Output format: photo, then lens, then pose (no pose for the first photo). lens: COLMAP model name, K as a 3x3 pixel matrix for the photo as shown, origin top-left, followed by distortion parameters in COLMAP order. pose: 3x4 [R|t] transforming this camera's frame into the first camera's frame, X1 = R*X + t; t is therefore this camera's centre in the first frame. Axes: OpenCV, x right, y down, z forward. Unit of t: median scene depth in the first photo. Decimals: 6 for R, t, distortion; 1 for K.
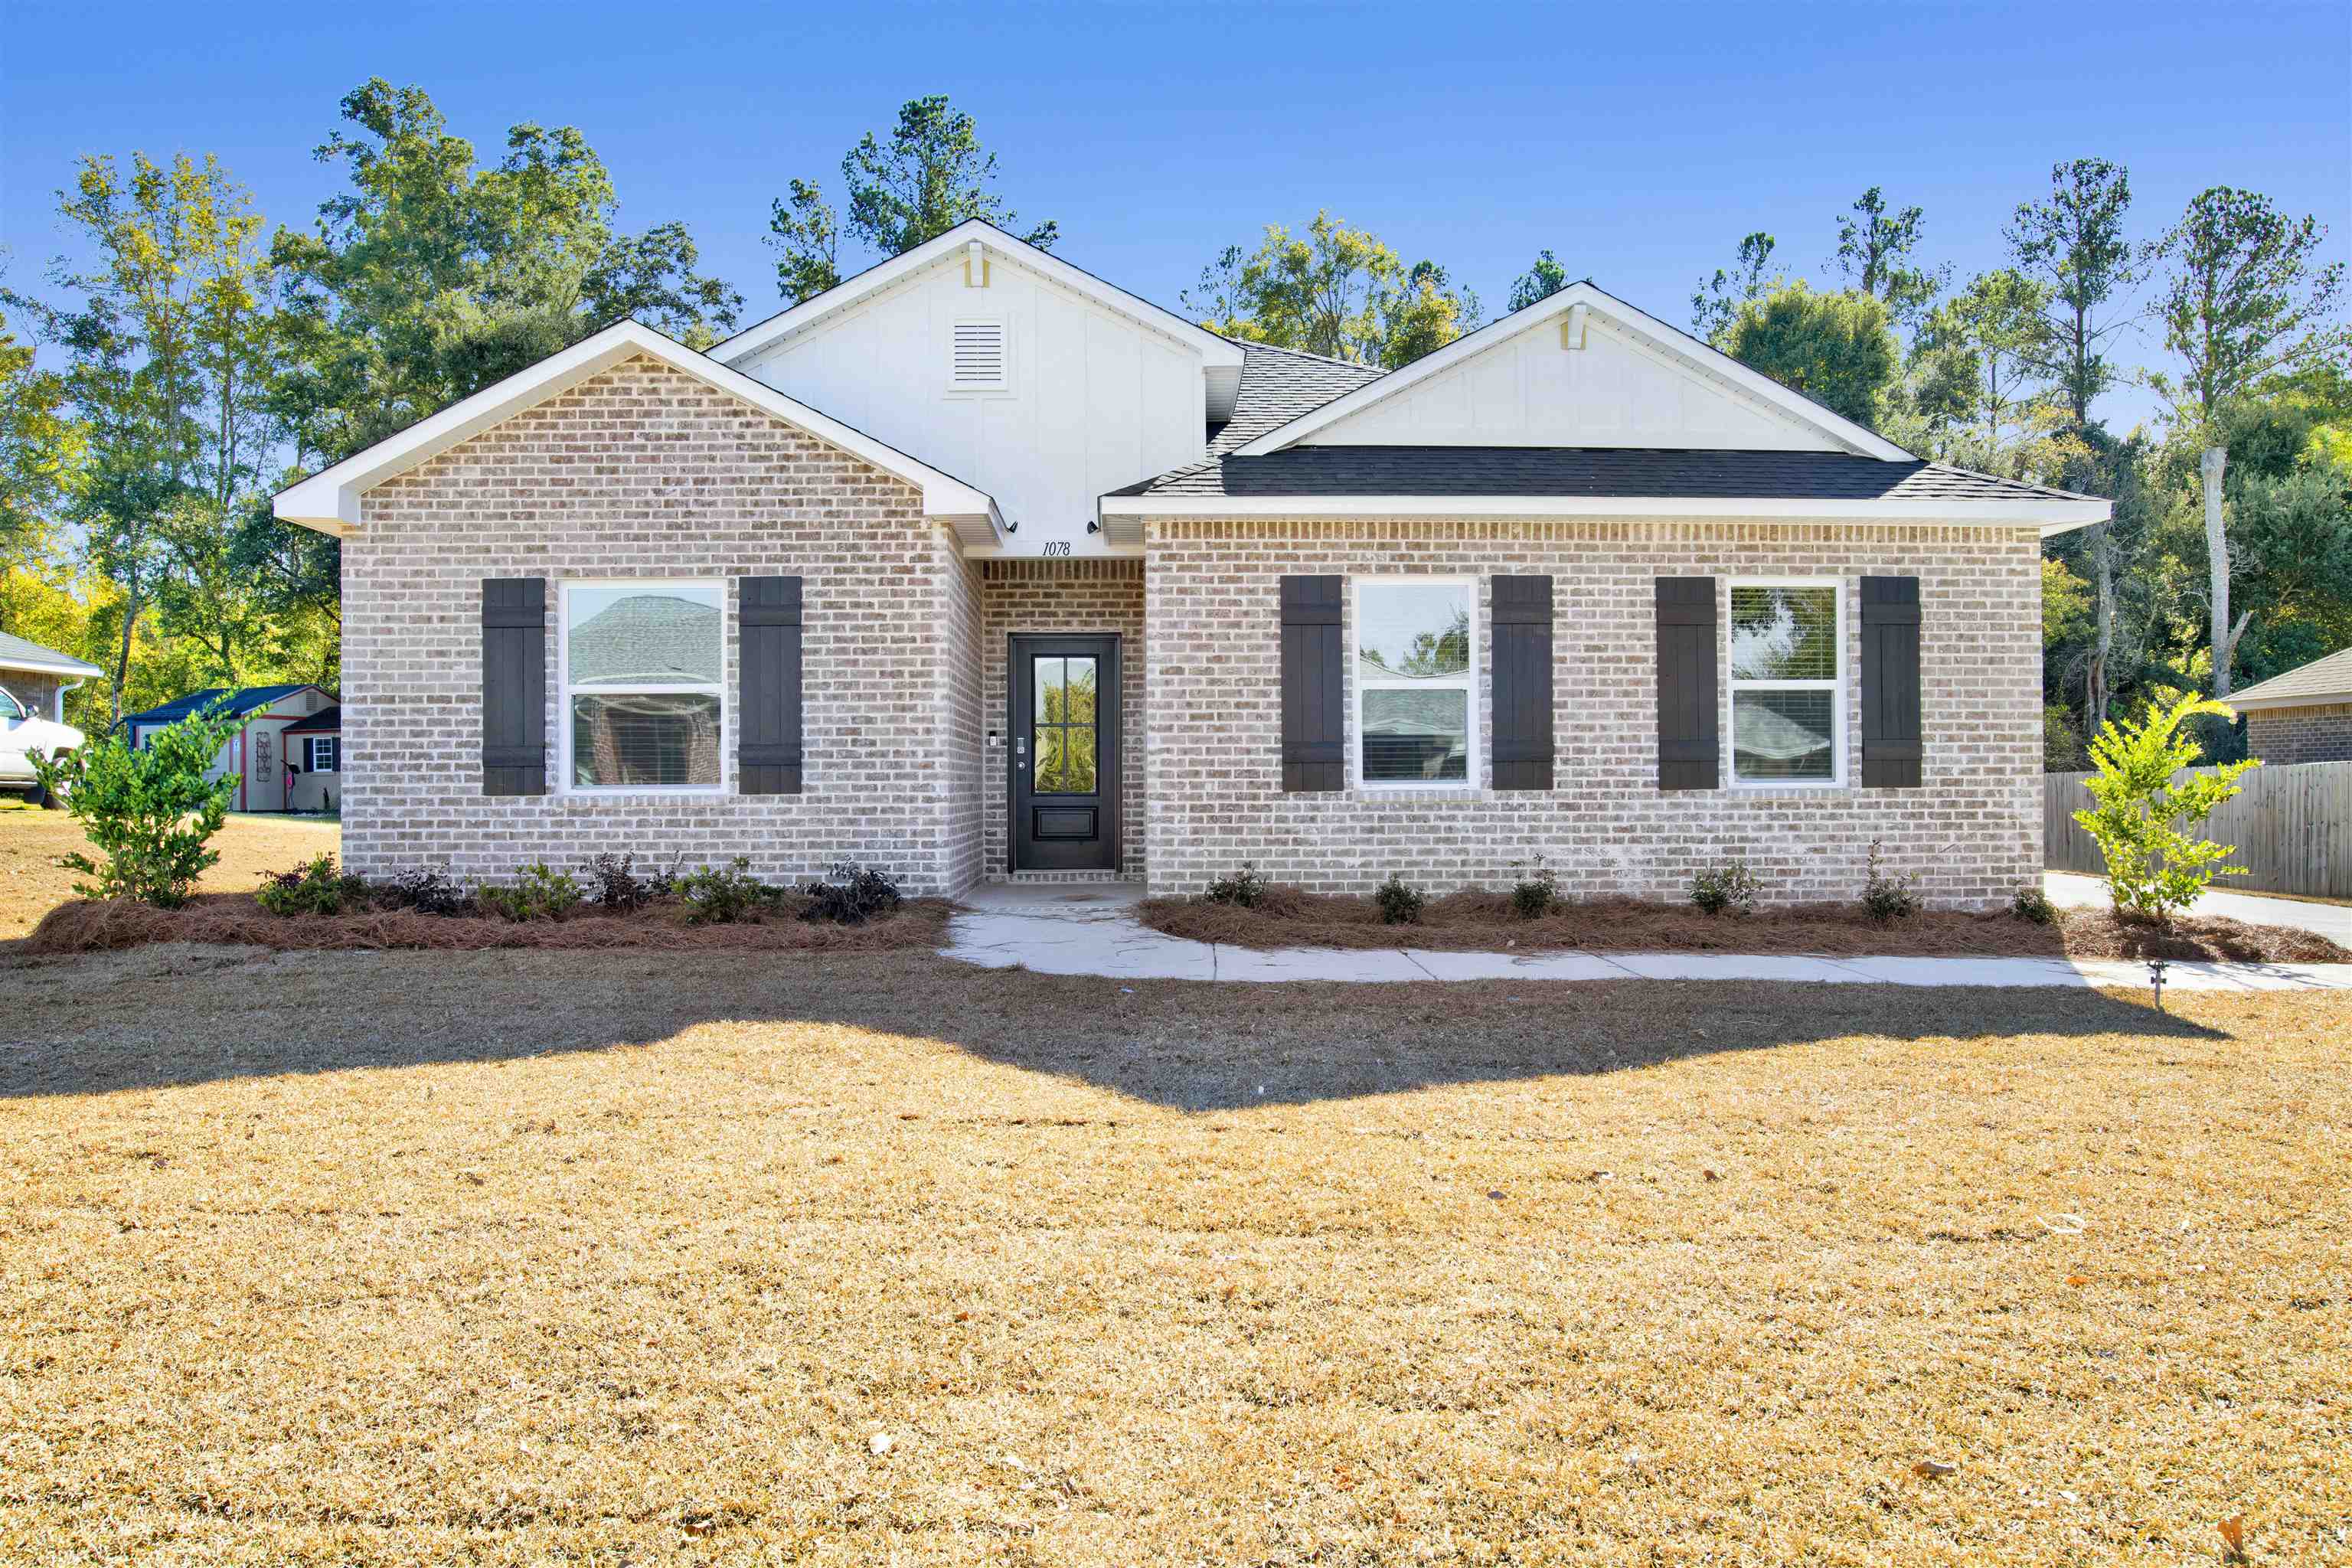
lens RADIAL K [[1543.0, 0, 1176.0], [0, 1543.0, 789.0], [0, 0, 1]] dist [-0.045018, 0.000644]
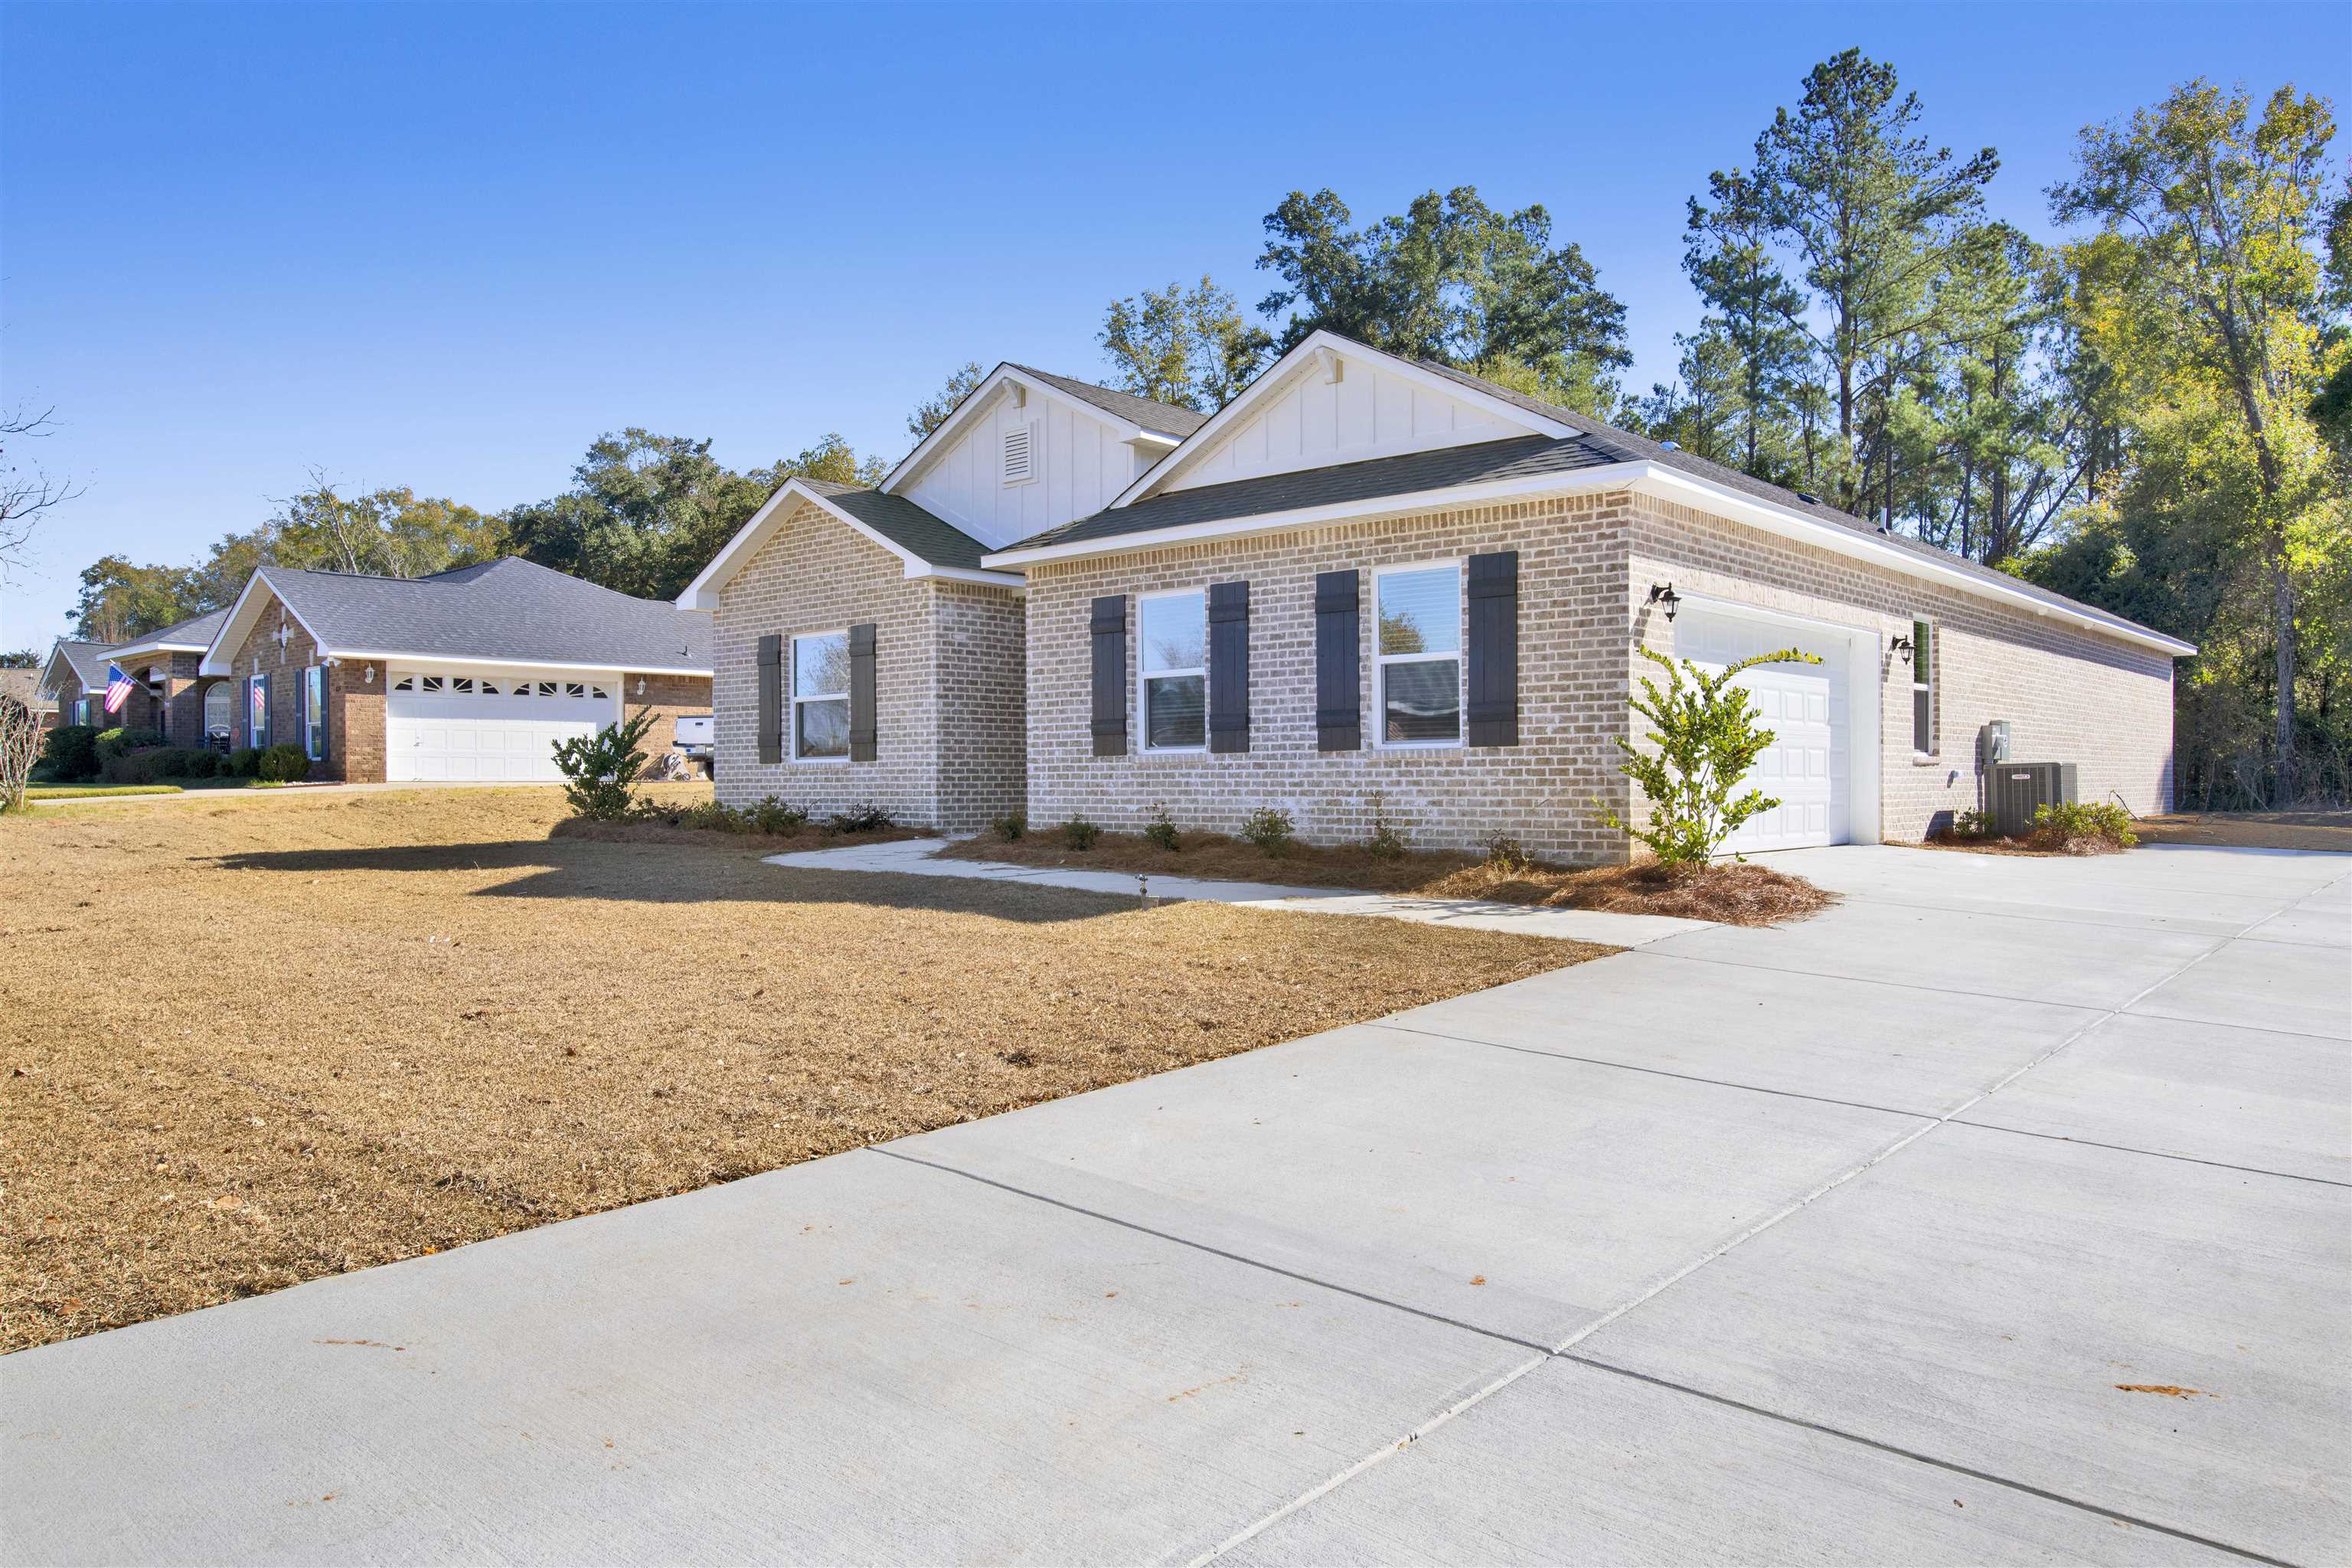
lens RADIAL K [[1543.0, 0, 1176.8], [0, 1543.0, 779.6], [0, 0, 1]] dist [-0.045018, 0.000644]
pose [[0.742926, -0.000408, -0.669373, 1.035742], [0.002560, 0.999994, 0.002233, 0.019574], [0.669369, -0.003372, 0.742923, 0.031249]]
